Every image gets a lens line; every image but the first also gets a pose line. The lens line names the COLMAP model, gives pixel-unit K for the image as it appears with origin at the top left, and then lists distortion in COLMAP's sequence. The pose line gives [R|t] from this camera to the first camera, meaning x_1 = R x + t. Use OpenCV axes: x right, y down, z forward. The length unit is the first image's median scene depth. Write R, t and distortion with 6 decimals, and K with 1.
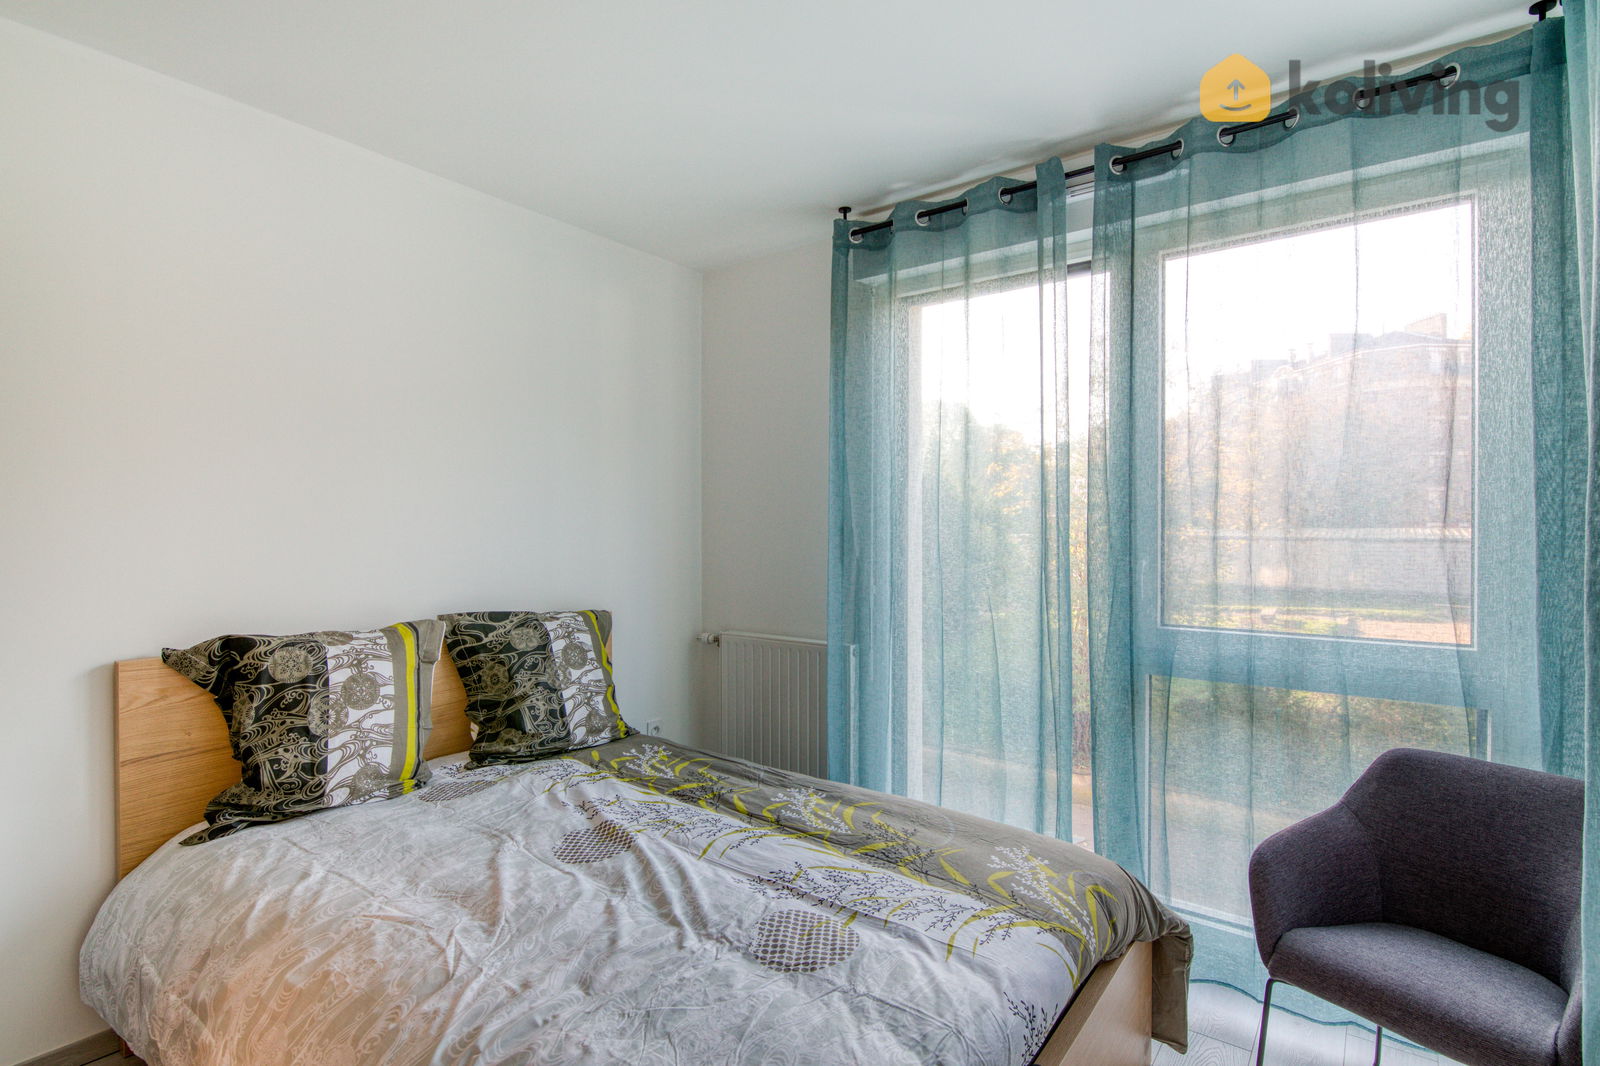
lens RADIAL K [[794.0, 0, 800.3], [0, 794.0, 513.8], [0, 0, 1]] dist [-0.000515, -0.000069]
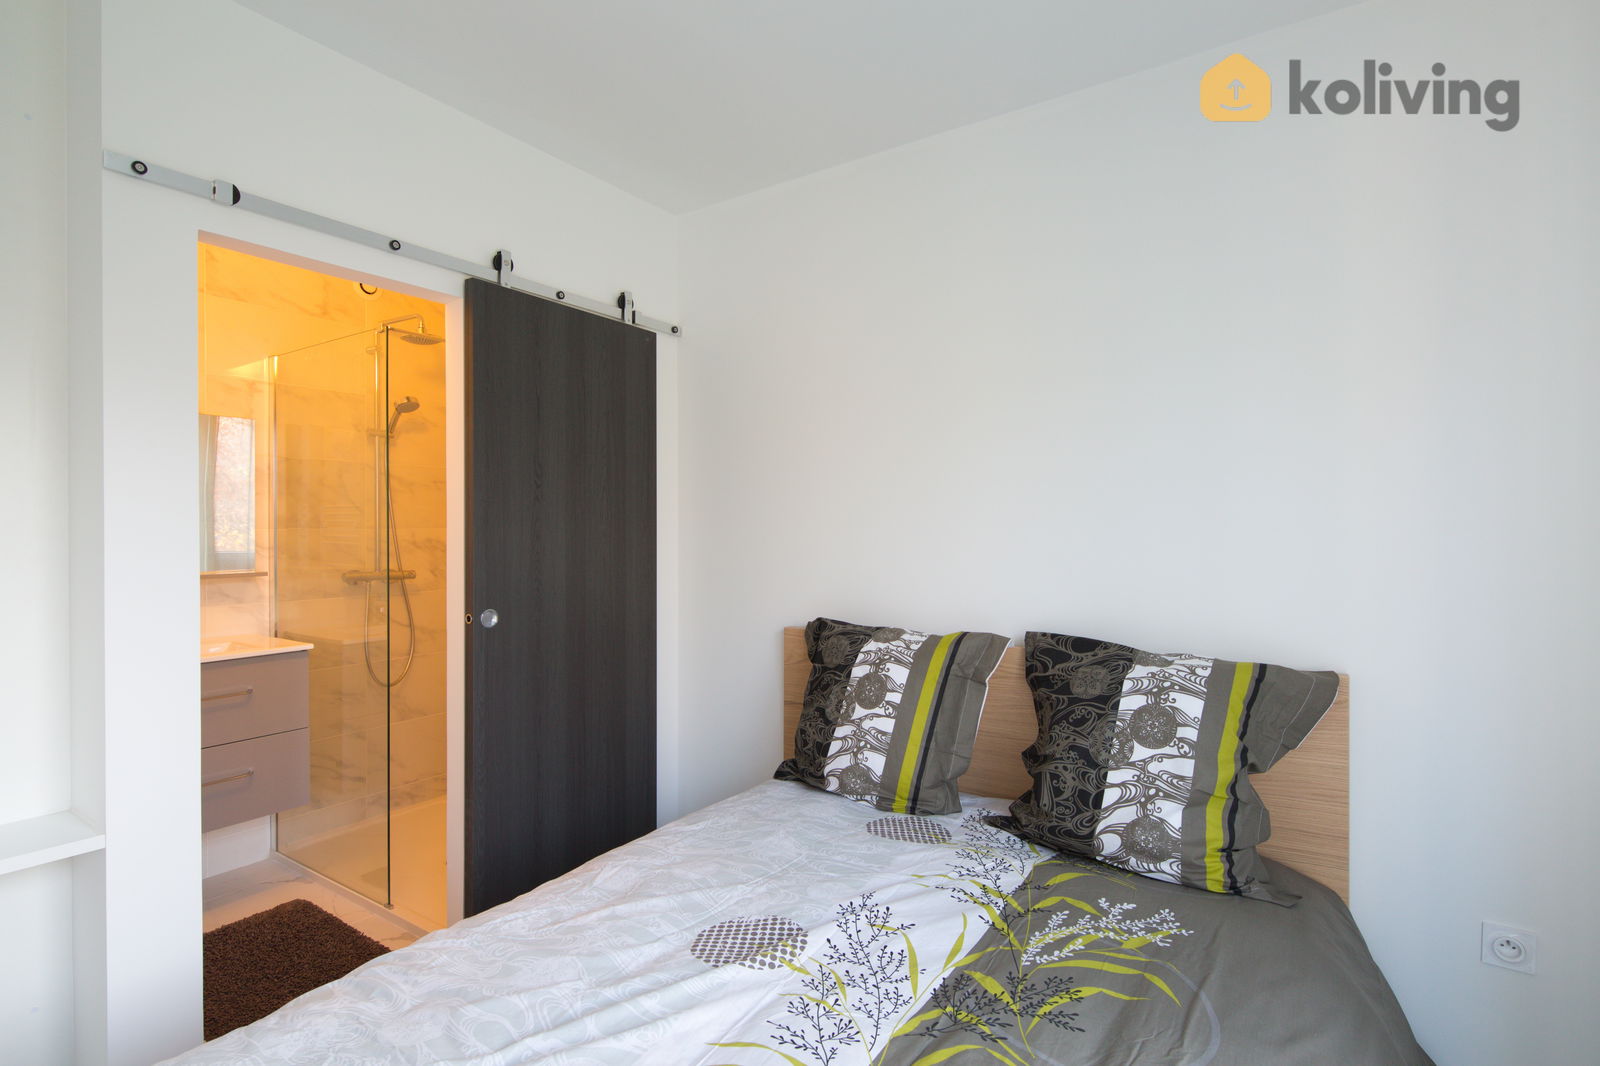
lens RADIAL K [[722.6, 0, 801.3], [0, 722.6, 567.6], [0, 0, 1]] dist [-0.000799, -0.000072]
pose [[0.041965, 0.004371, -0.999110, 0.297106], [-0.002541, 0.999988, 0.004268, 0.058186], [0.999116, 0.002359, 0.041975, 0.763710]]
